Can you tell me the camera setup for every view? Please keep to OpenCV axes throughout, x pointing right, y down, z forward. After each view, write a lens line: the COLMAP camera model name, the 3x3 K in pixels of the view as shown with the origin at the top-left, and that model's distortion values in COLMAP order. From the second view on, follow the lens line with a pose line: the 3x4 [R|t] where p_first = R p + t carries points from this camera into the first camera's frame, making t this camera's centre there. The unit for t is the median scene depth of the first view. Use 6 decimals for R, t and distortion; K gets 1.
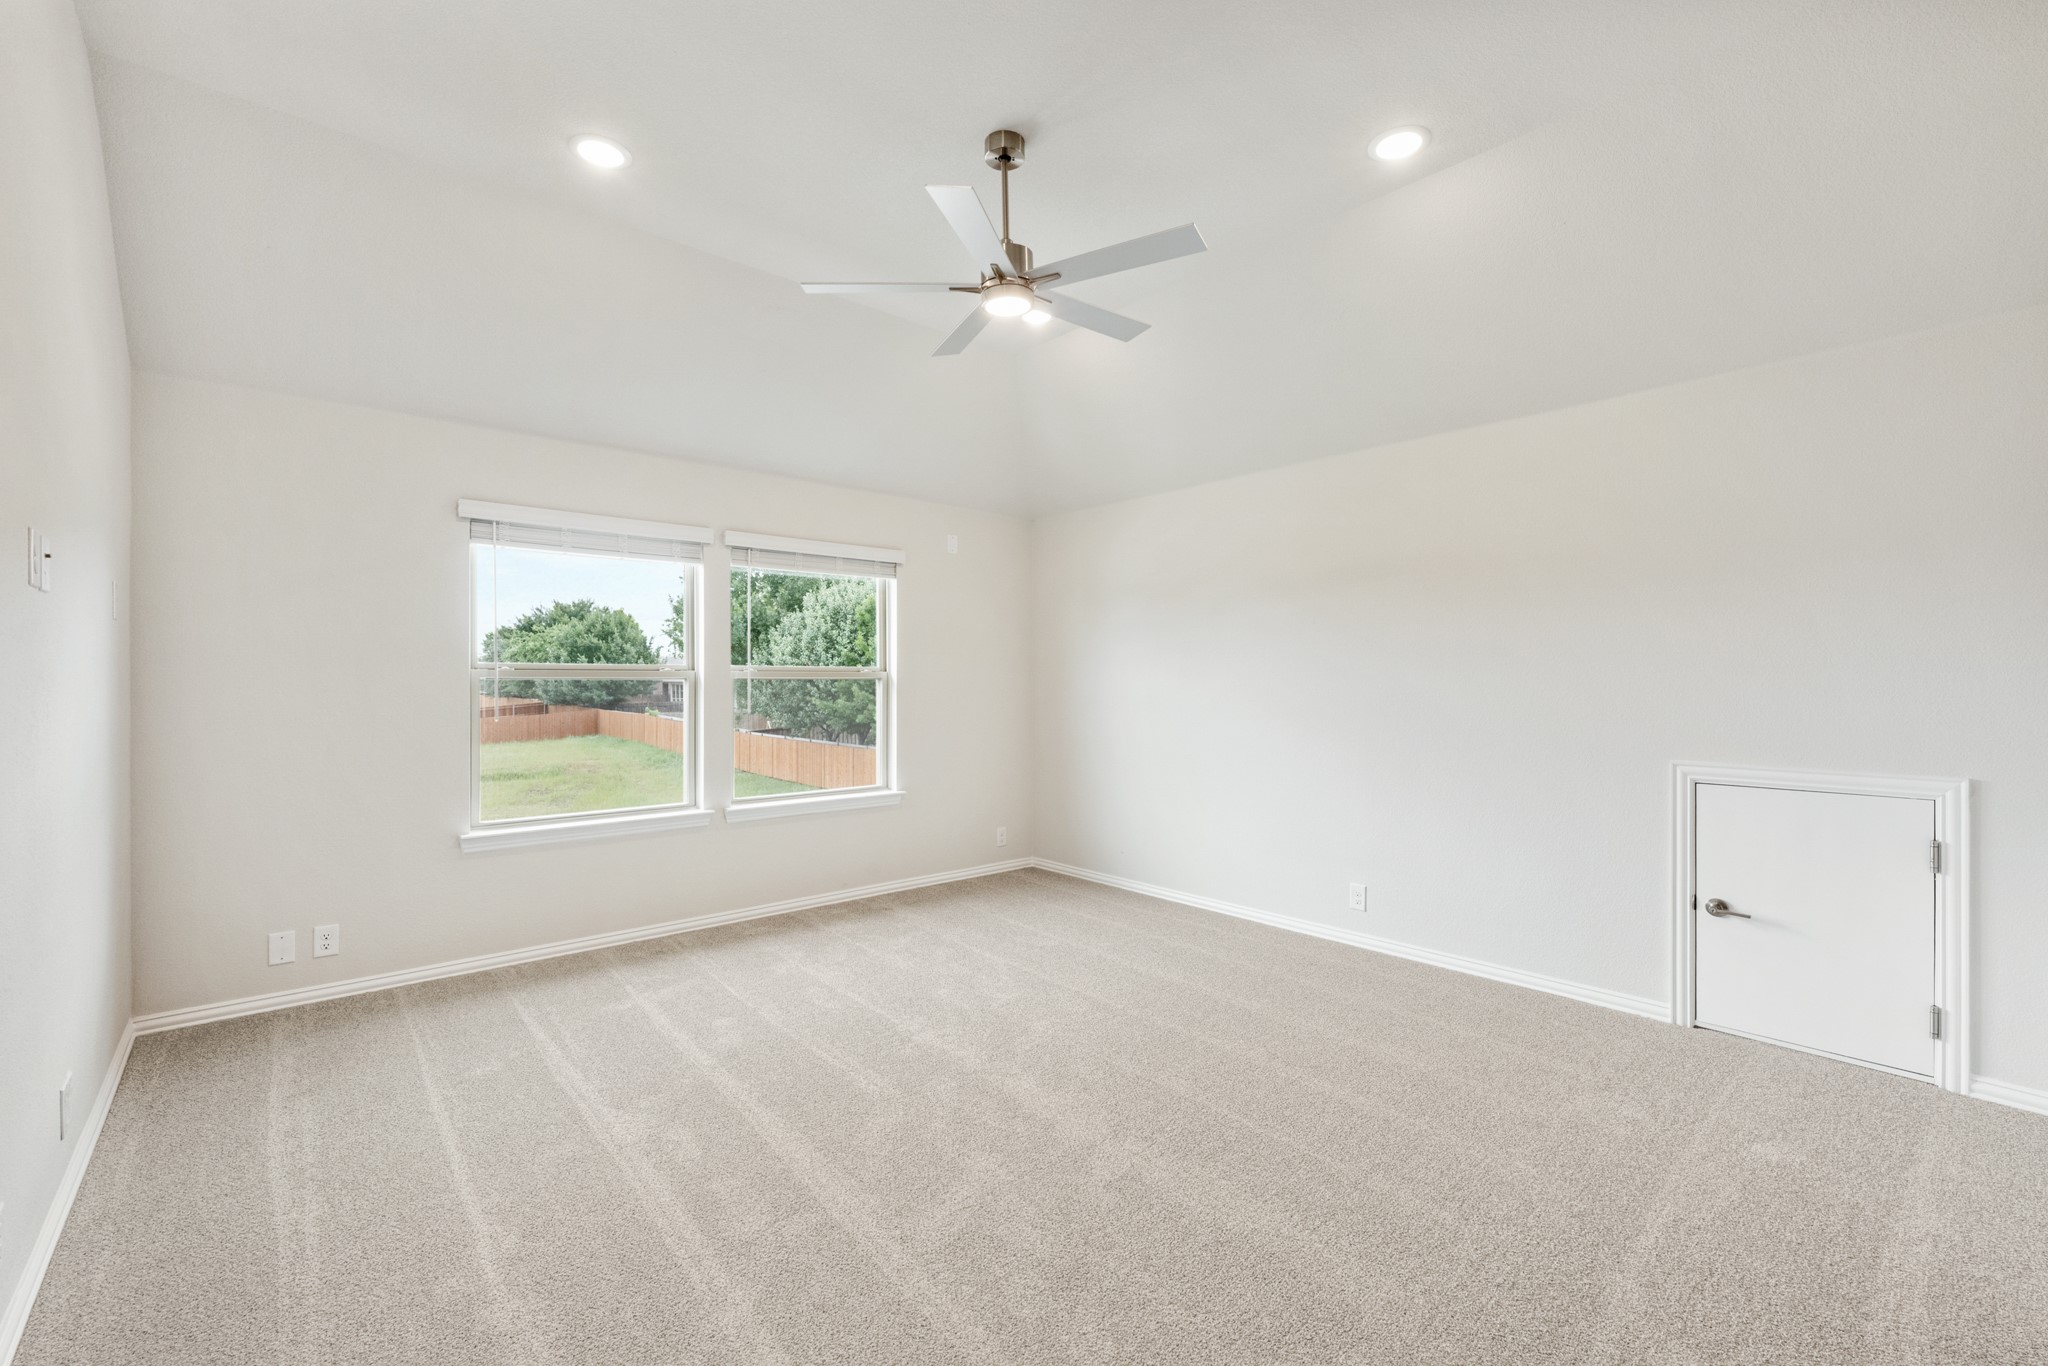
lens RADIAL K [[852.1, 0, 1024.0], [0, 852.1, 683.0], [0, 0, 1]] dist [-0.000229, -0.000025]
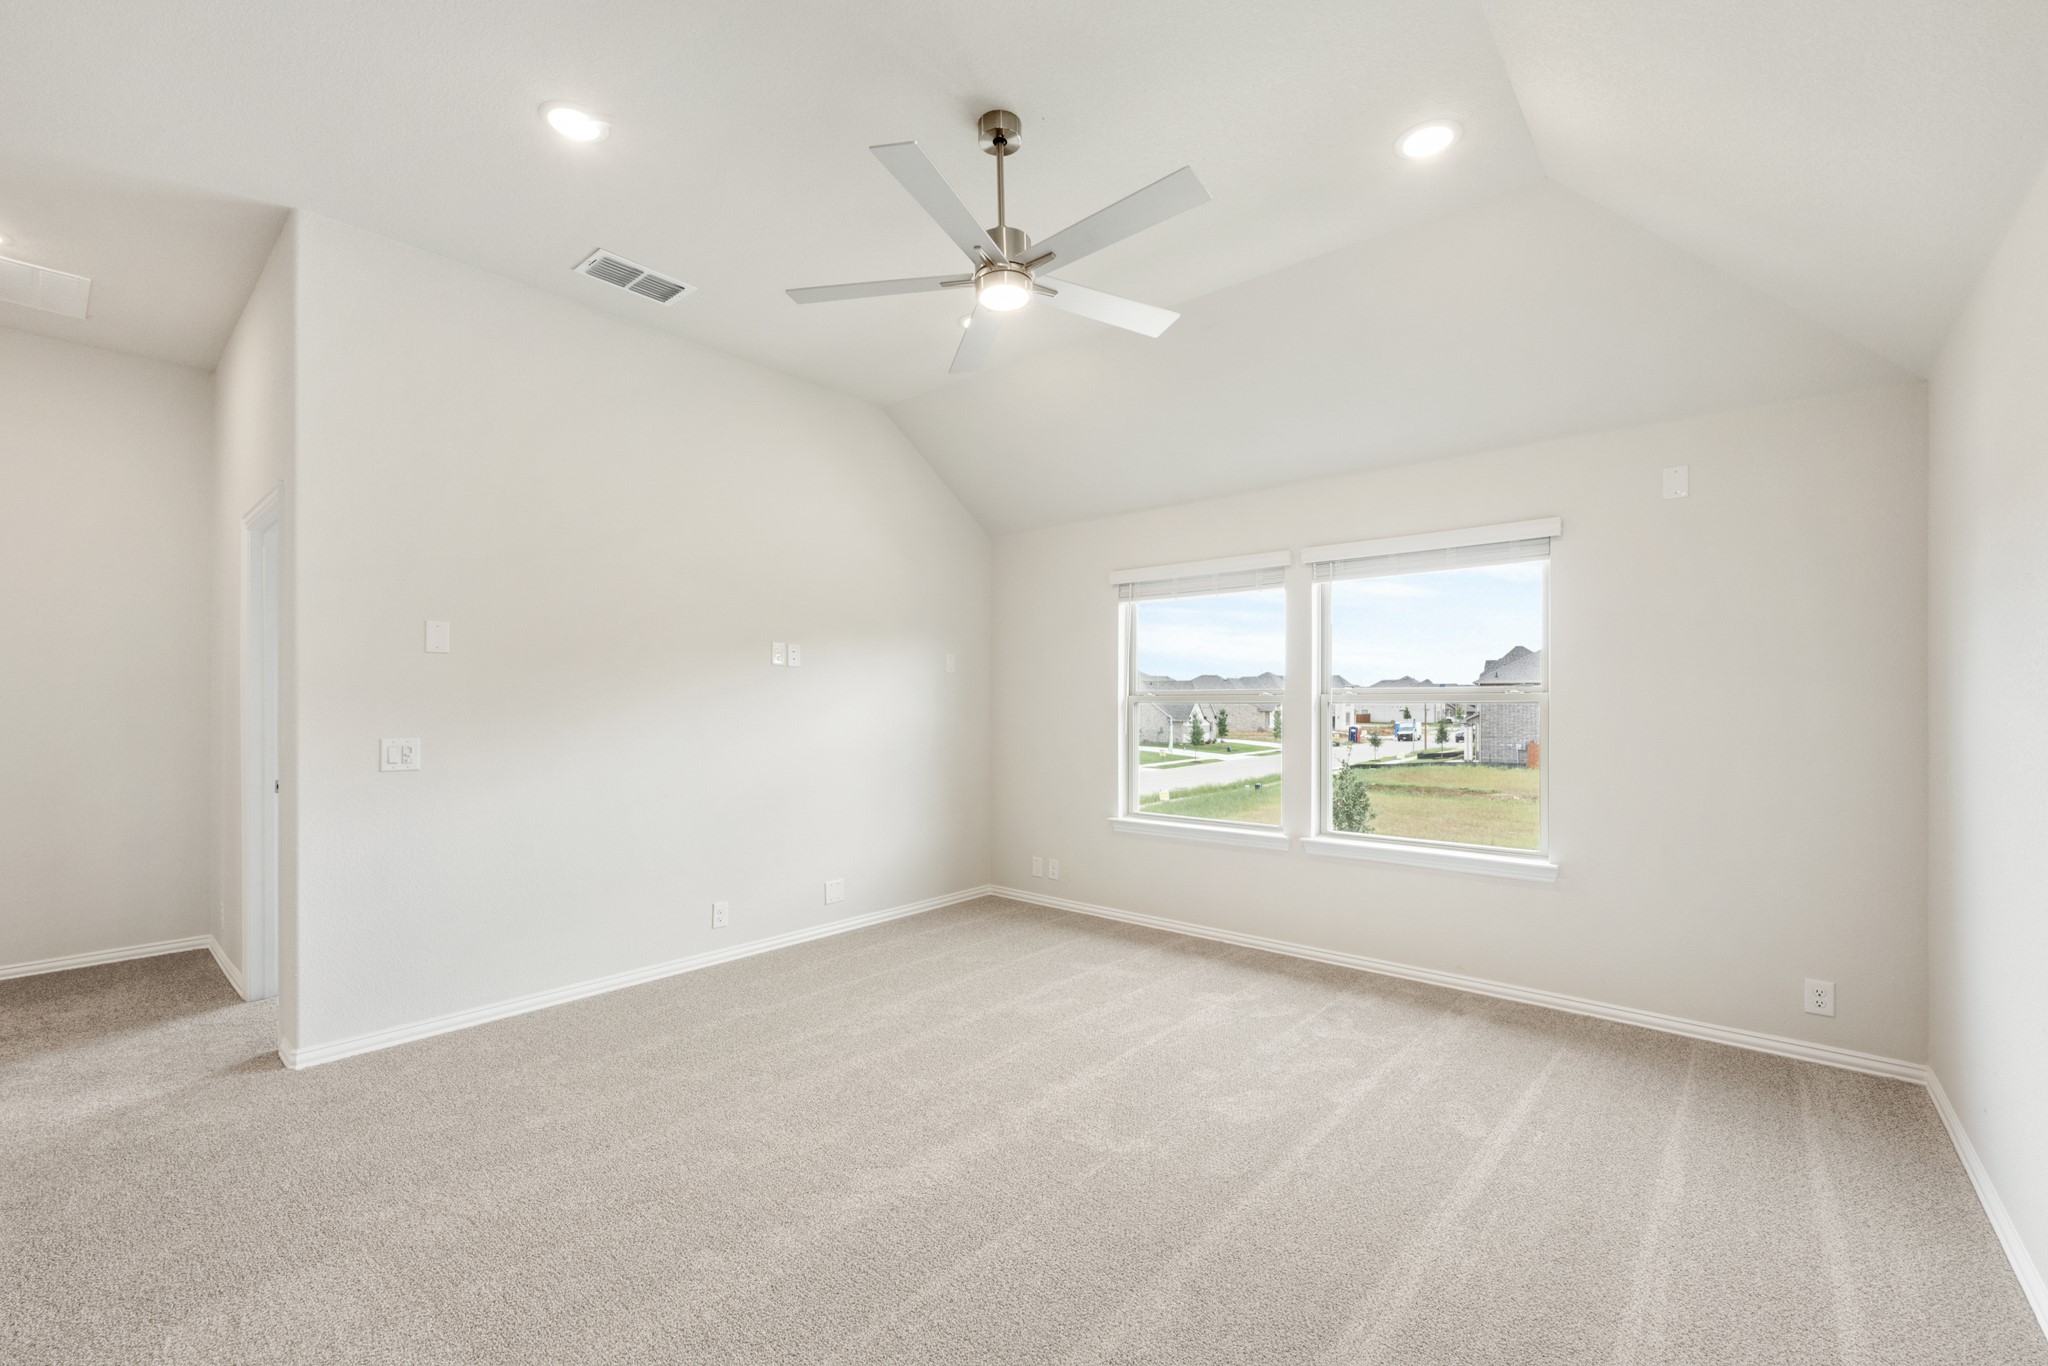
lens RADIAL K [[840.9, 0, 1024.0], [0, 840.9, 683.0], [0, 0, 1]] dist [0.000380, 0.000073]
pose [[0.144632, -0.025818, -0.989149, 0.624591], [-0.005637, 0.999622, -0.026916, 0.001143], [0.989469, 0.009469, 0.144432, 0.626870]]
